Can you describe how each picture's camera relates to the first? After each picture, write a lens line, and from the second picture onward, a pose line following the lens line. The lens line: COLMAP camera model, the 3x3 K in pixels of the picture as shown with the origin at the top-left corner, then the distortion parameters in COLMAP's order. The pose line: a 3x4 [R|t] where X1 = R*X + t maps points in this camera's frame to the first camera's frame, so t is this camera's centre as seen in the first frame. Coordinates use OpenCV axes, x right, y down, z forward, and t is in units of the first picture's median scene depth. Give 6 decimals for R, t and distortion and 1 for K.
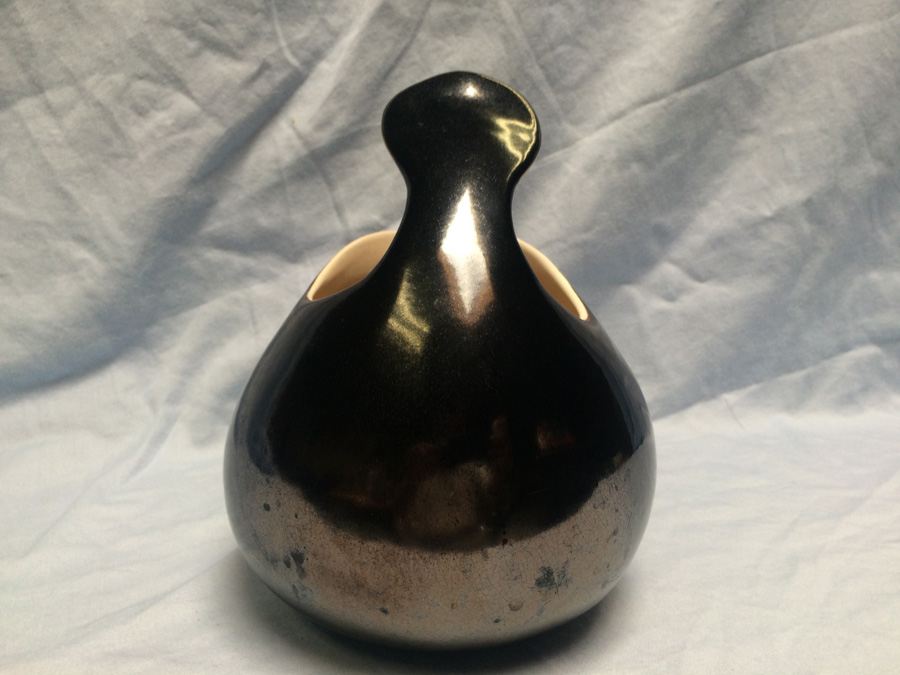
lens RADIAL K [[804.0, 0, 455.9], [0, 804.0, 342.4], [0, 0, 1]] dist [0.077913, -0.137403]
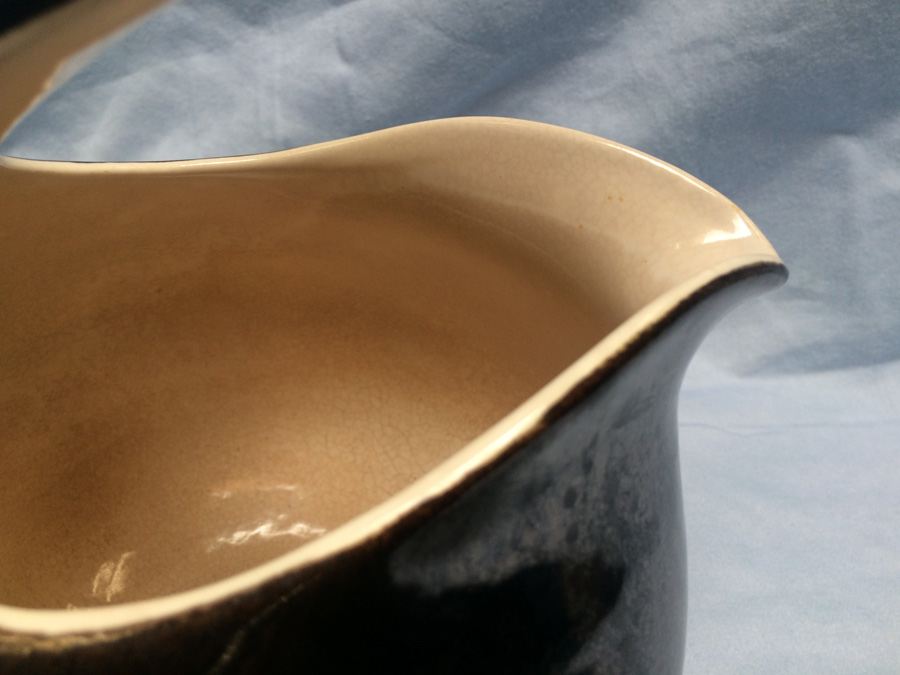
lens RADIAL K [[804.0, 0, 453.9], [0, 804.0, 344.5], [0, 0, 1]] dist [0.077913, -0.137403]
pose [[0.945358, 0.224328, -0.236591, 0.136784], [-0.115035, 0.908493, 0.401755, -0.143194], [0.305066, -0.352586, 0.884657, 0.431827]]
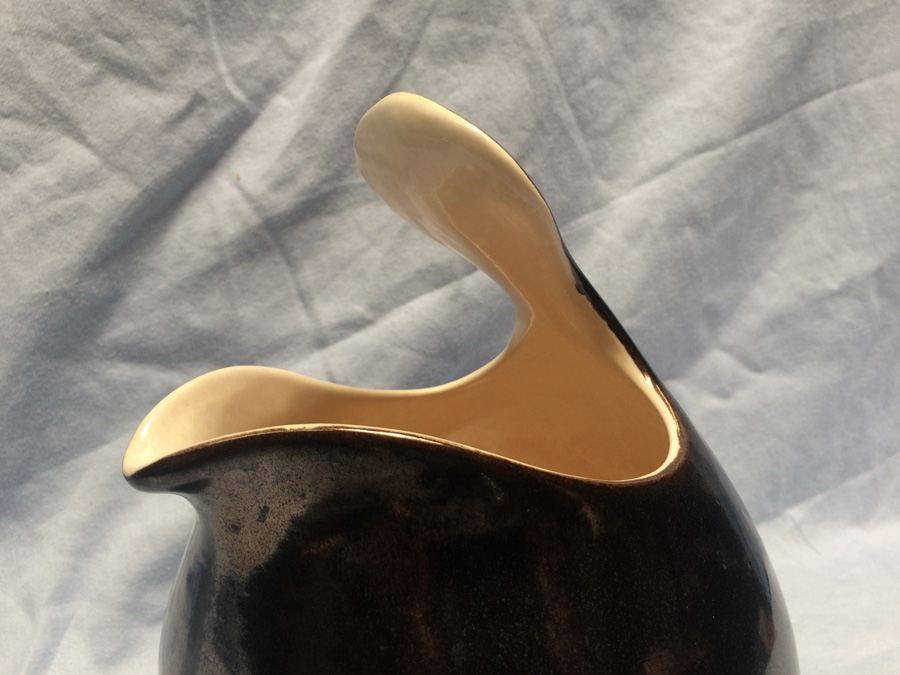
lens RADIAL K [[804.0, 0, 453.0], [0, 804.0, 334.4], [0, 0, 1]] dist [0.077913, -0.137403]
pose [[0.985626, -0.036397, 0.164976, -0.135037], [0.047205, 0.996955, -0.062072, -0.083383], [-0.162214, 0.068968, 0.984342, 0.282387]]
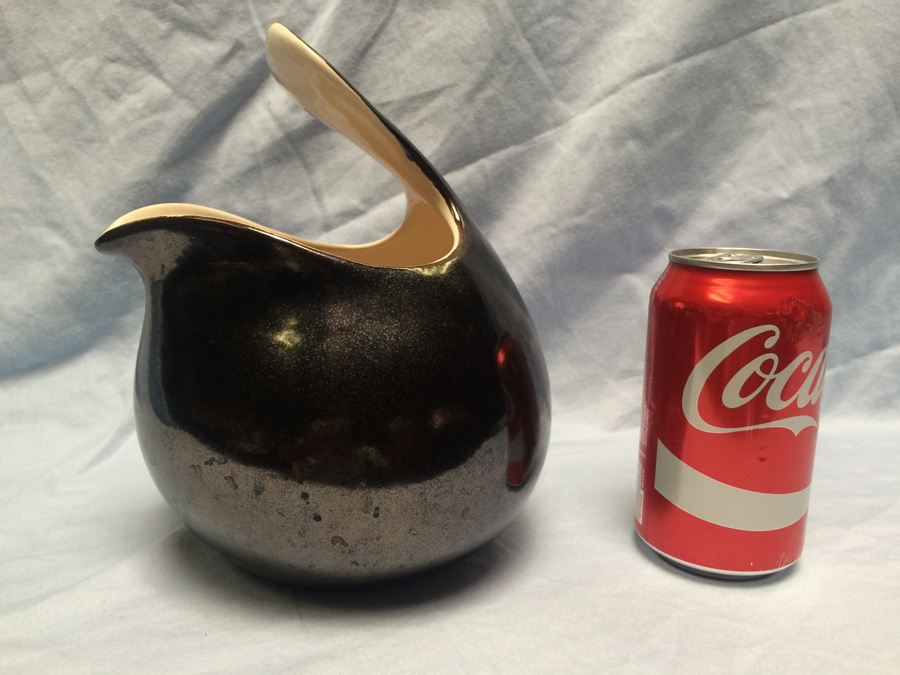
lens RADIAL K [[804.0, 0, 453.5], [0, 804.0, 337.3], [0, 0, 1]] dist [0.077913, -0.137403]
pose [[0.995272, 0.004158, -0.097035, 0.110719], [-0.007169, 0.999503, -0.030708, 0.033780], [0.096859, 0.031258, 0.994807, 0.066178]]
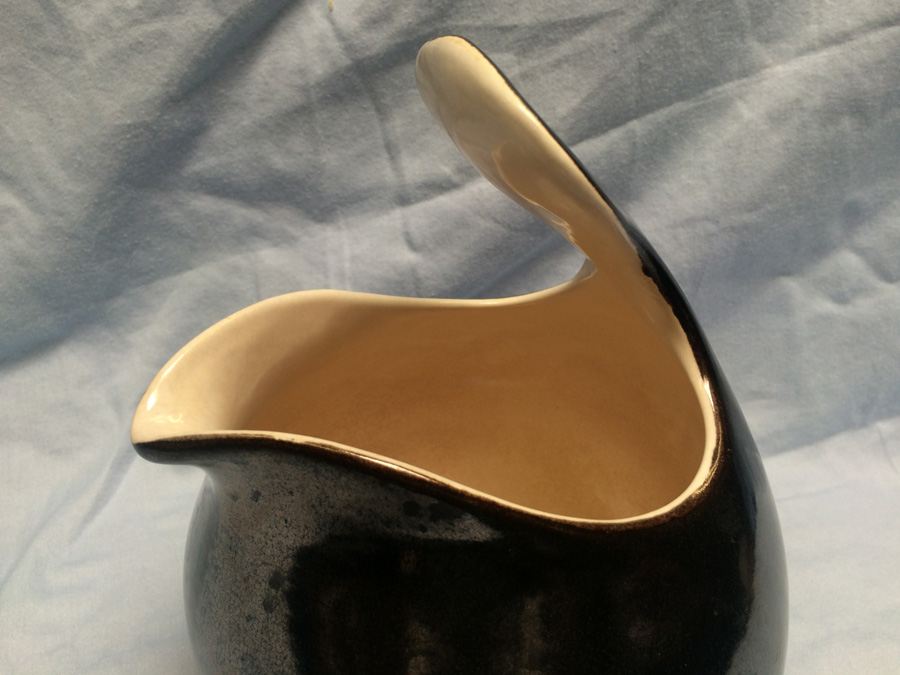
lens RADIAL K [[804.0, 0, 451.9], [0, 804.0, 337.9], [0, 0, 1]] dist [0.077913, -0.137403]
pose [[0.995593, 0.093715, 0.003449, -0.083245], [-0.091157, 0.958479, 0.270201, -0.201509], [0.022016, -0.269324, 0.962798, 0.317643]]
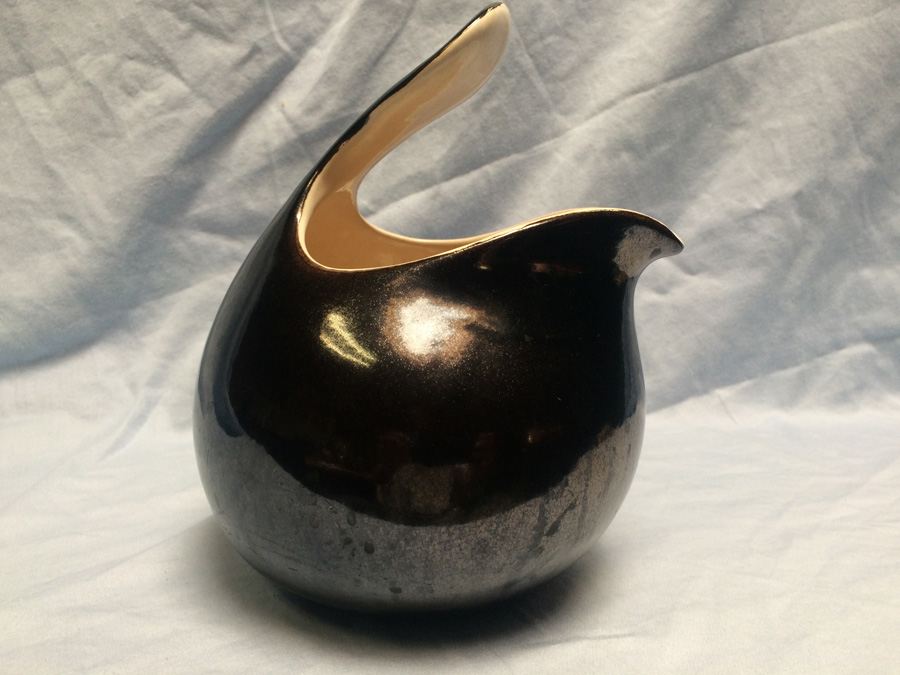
lens RADIAL K [[804.0, 0, 457.9], [0, 804.0, 340.4], [0, 0, 1]] dist [0.077913, -0.137403]
pose [[0.999959, 0.008187, 0.003755, 0.013567], [-0.007933, 0.997978, -0.063070, 0.076643], [-0.004264, 0.063038, 0.998002, 0.016741]]
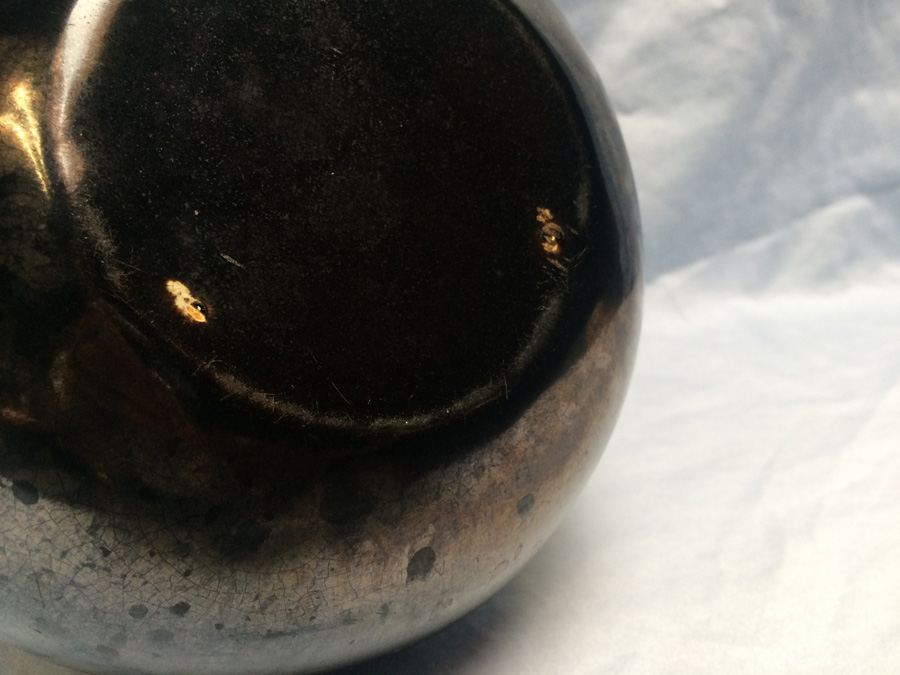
lens RADIAL K [[804.0, 0, 463.9], [0, 804.0, 356.1], [0, 0, 1]] dist [0.077913, -0.137403]
pose [[0.995534, -0.069061, 0.064364, 0.117525], [0.059958, 0.989170, 0.133968, 0.030190], [-0.072919, -0.129511, 0.988893, 0.331138]]
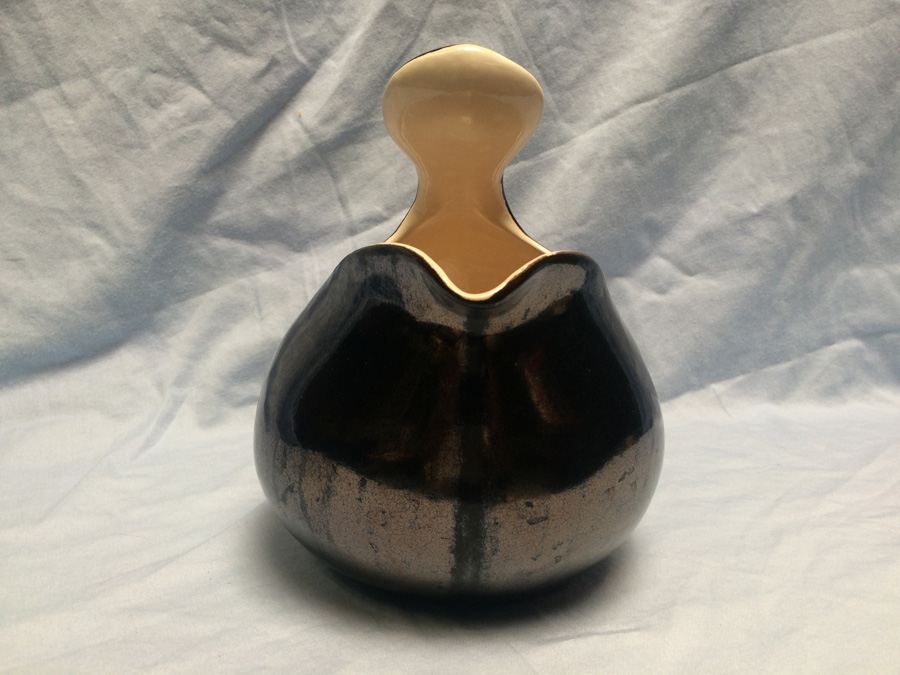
lens RADIAL K [[804.0, 0, 457.1], [0, 804.0, 339.3], [0, 0, 1]] dist [0.077913, -0.137403]
pose [[0.999890, 0.007599, 0.012746, -0.010017], [-0.007320, 0.999735, -0.021823, 0.034708], [-0.012909, 0.021727, 0.999681, -0.035163]]
